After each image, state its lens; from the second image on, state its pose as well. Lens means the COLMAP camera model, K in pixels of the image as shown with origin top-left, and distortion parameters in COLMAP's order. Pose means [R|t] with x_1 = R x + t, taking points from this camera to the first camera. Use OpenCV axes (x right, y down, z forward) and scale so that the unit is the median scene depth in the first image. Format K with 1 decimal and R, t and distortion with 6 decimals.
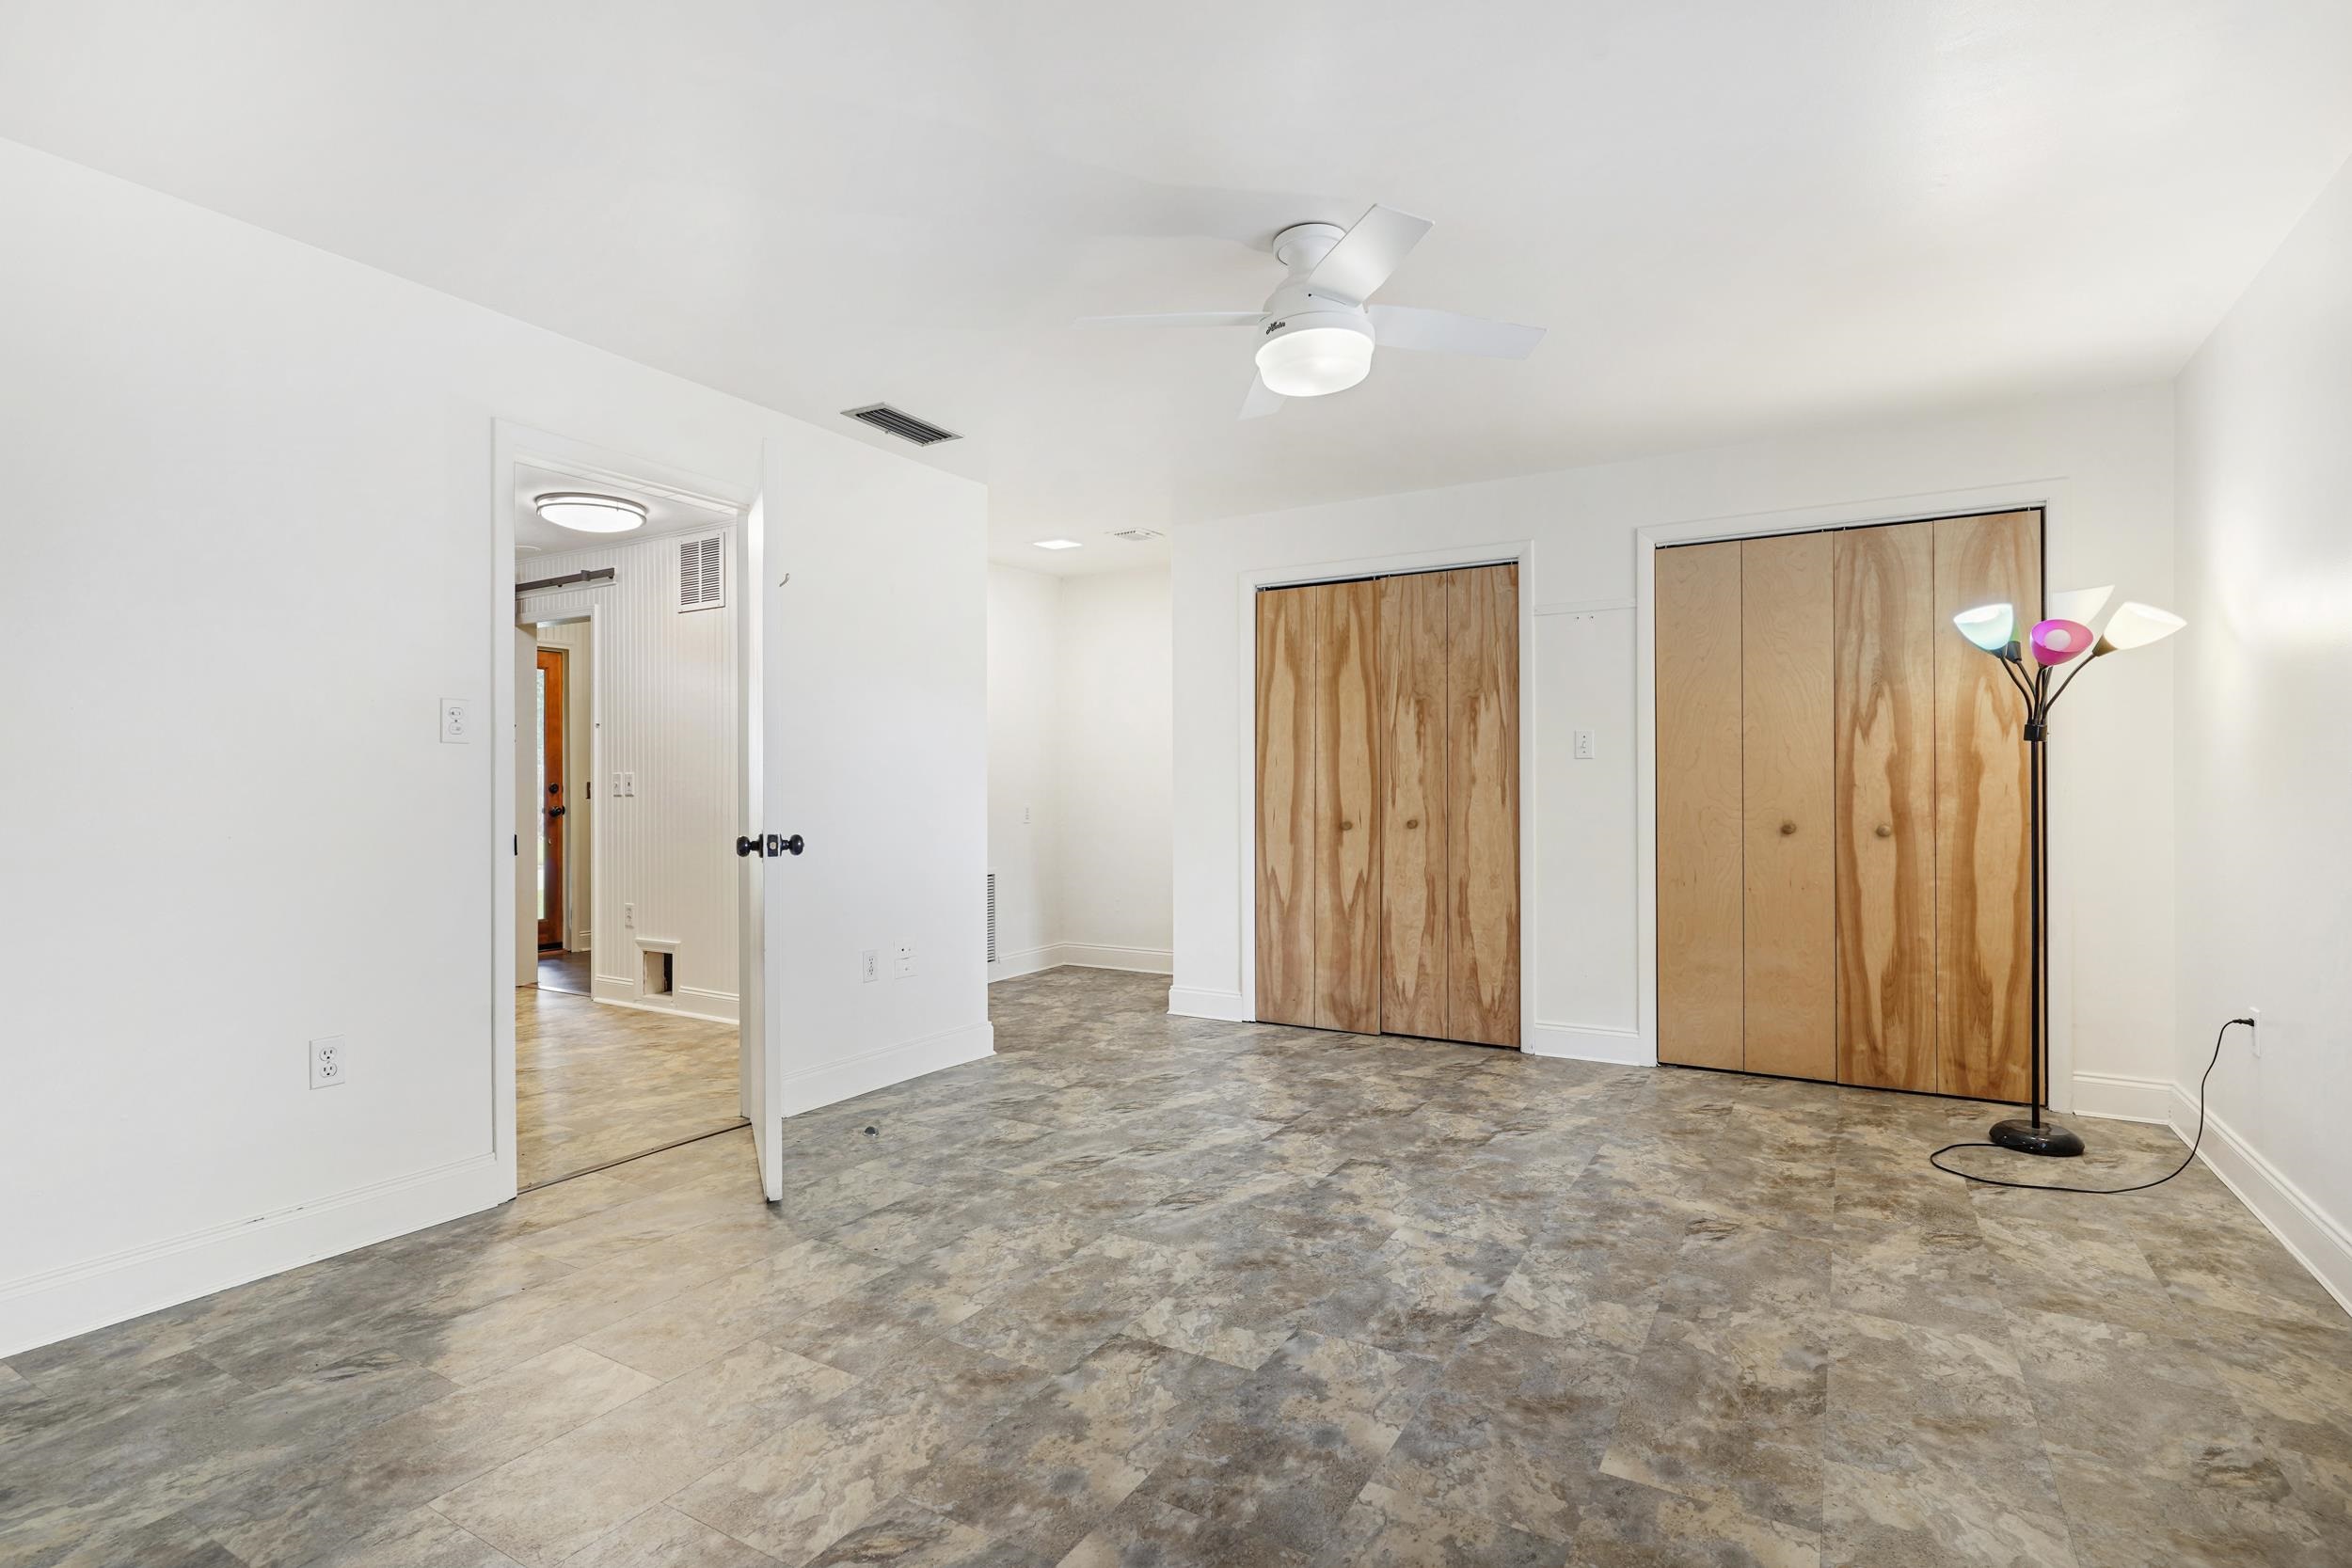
lens RADIAL K [[1198.7, 0, 1191.2], [0, 1198.7, 780.2], [0, 0, 1]] dist [-0.012184, 0.009772]
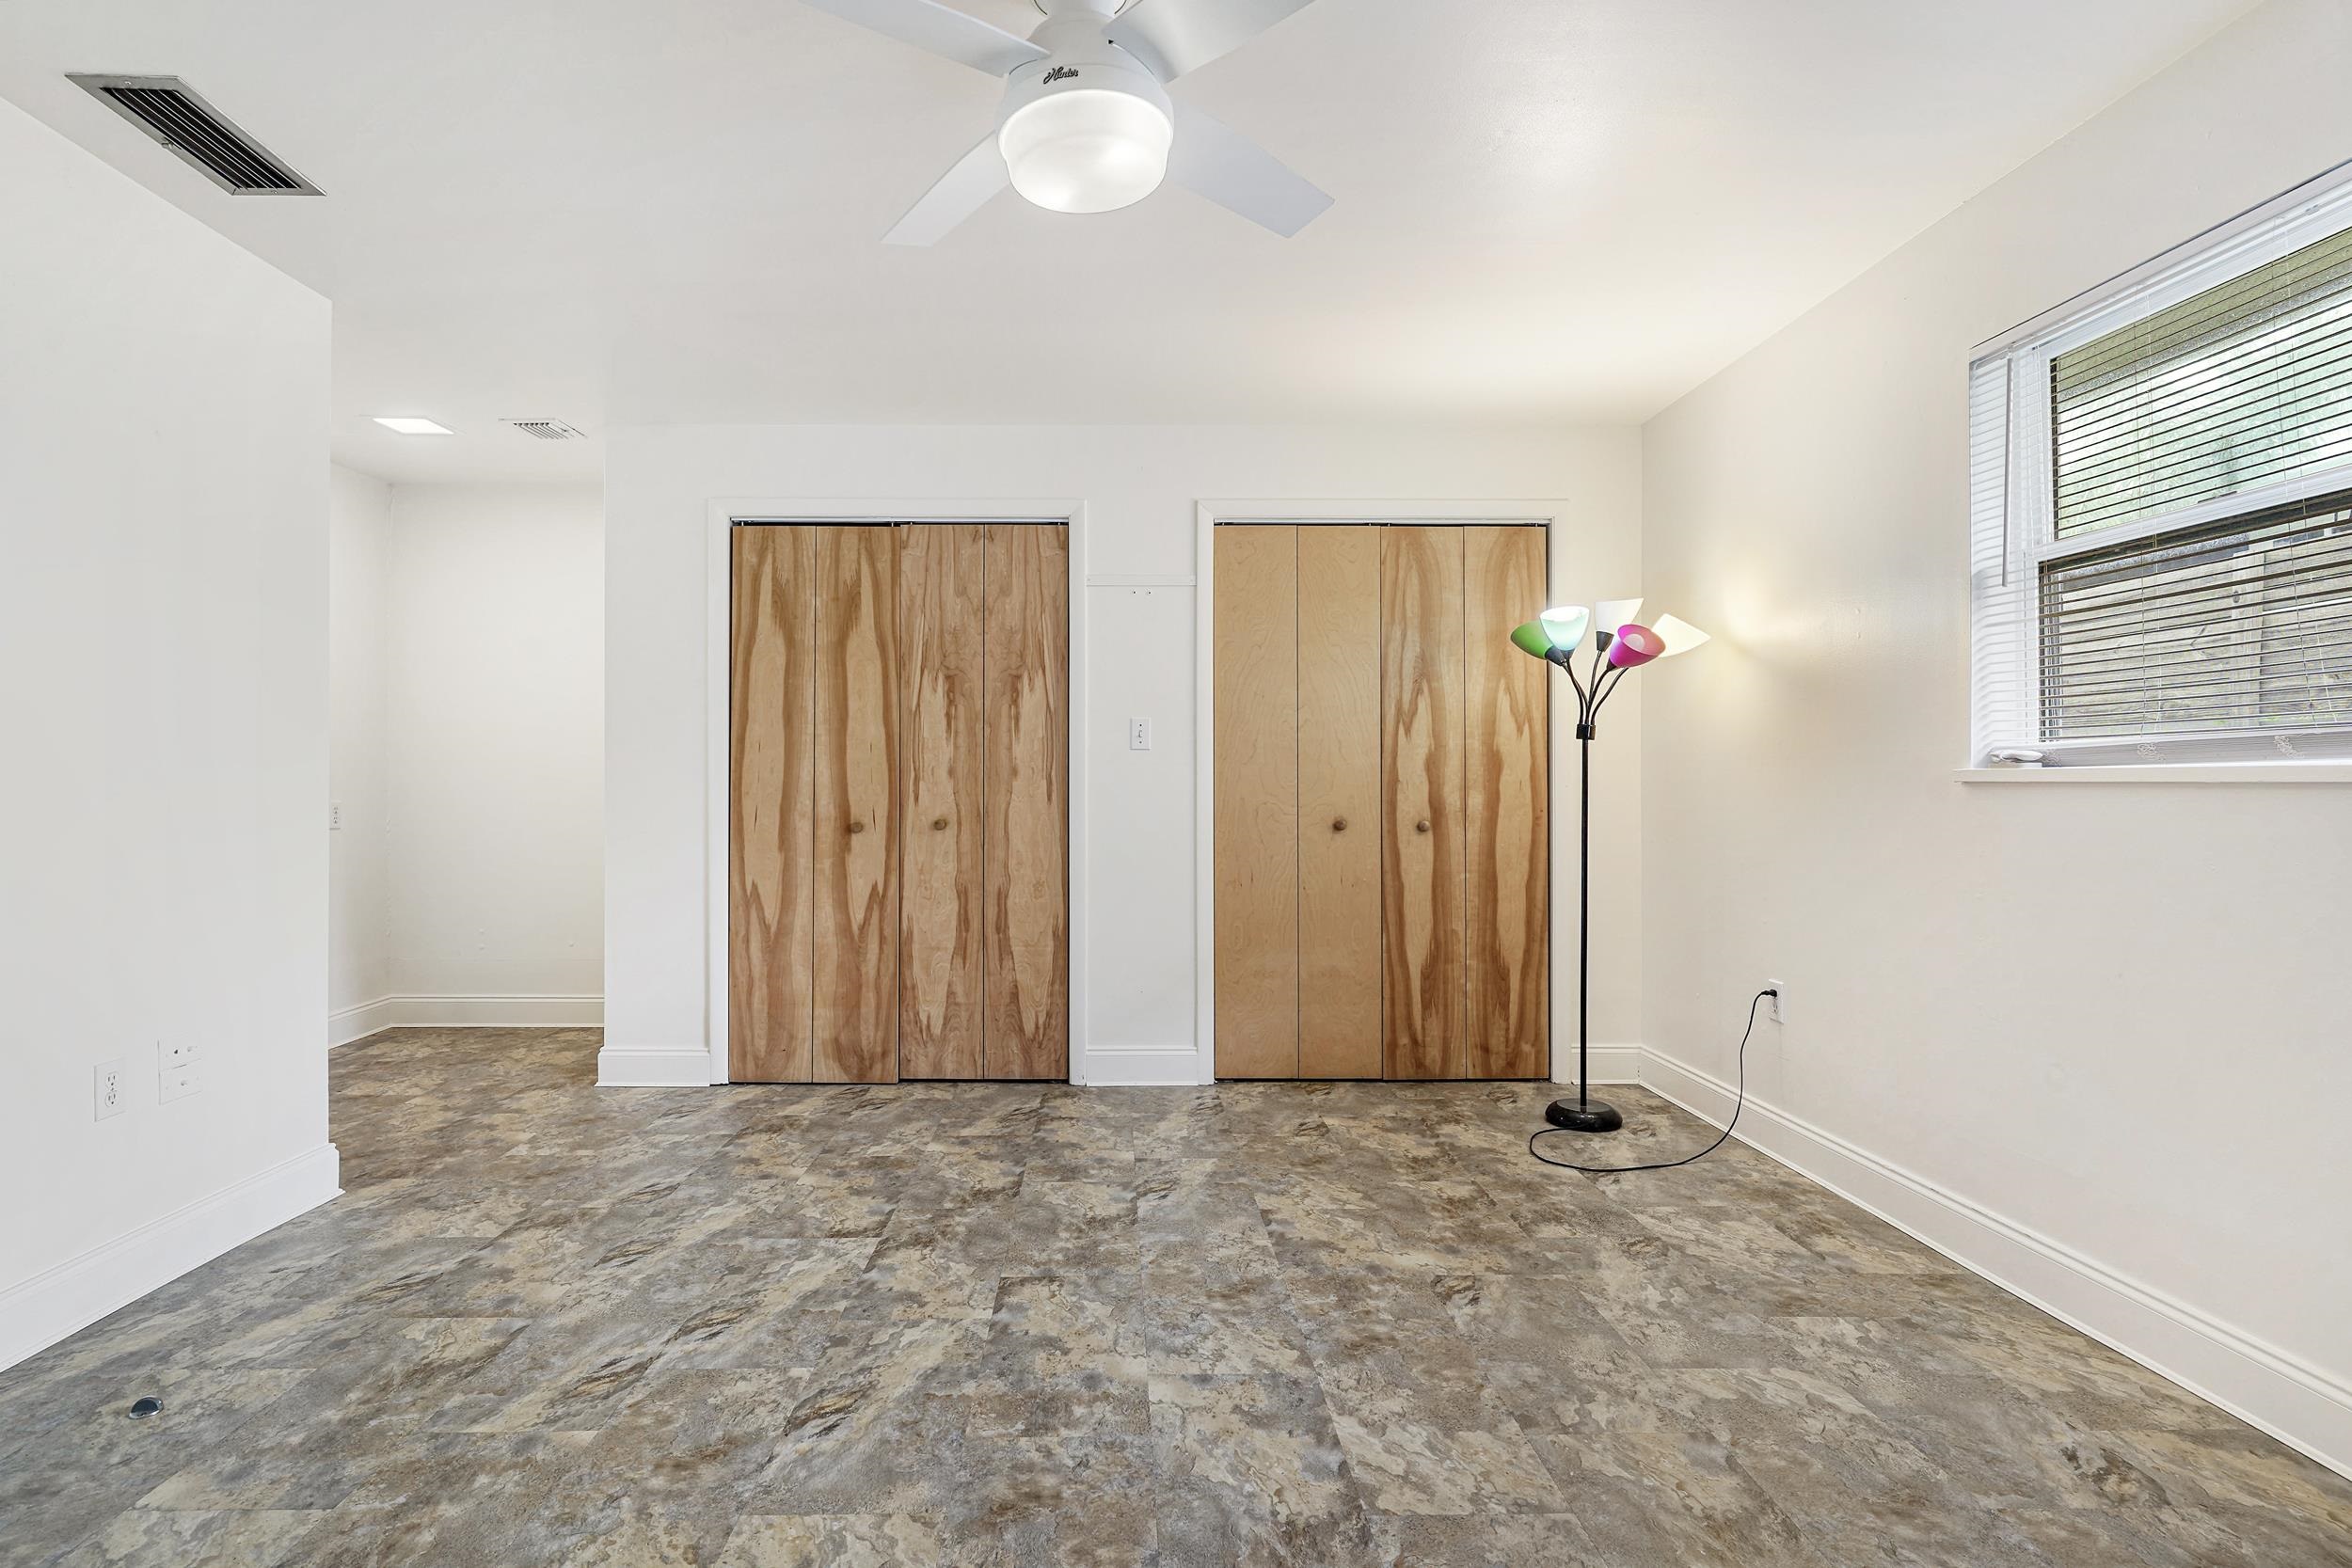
lens RADIAL K [[1198.7, 0, 1191.2], [0, 1198.7, 780.2], [0, 0, 1]] dist [-0.012184, 0.009772]
pose [[0.849839, 0.006672, 0.527000, -0.134459], [-0.008616, 0.999962, 0.001234, 0.004238], [-0.526972, -0.005589, 0.849864, 0.256986]]
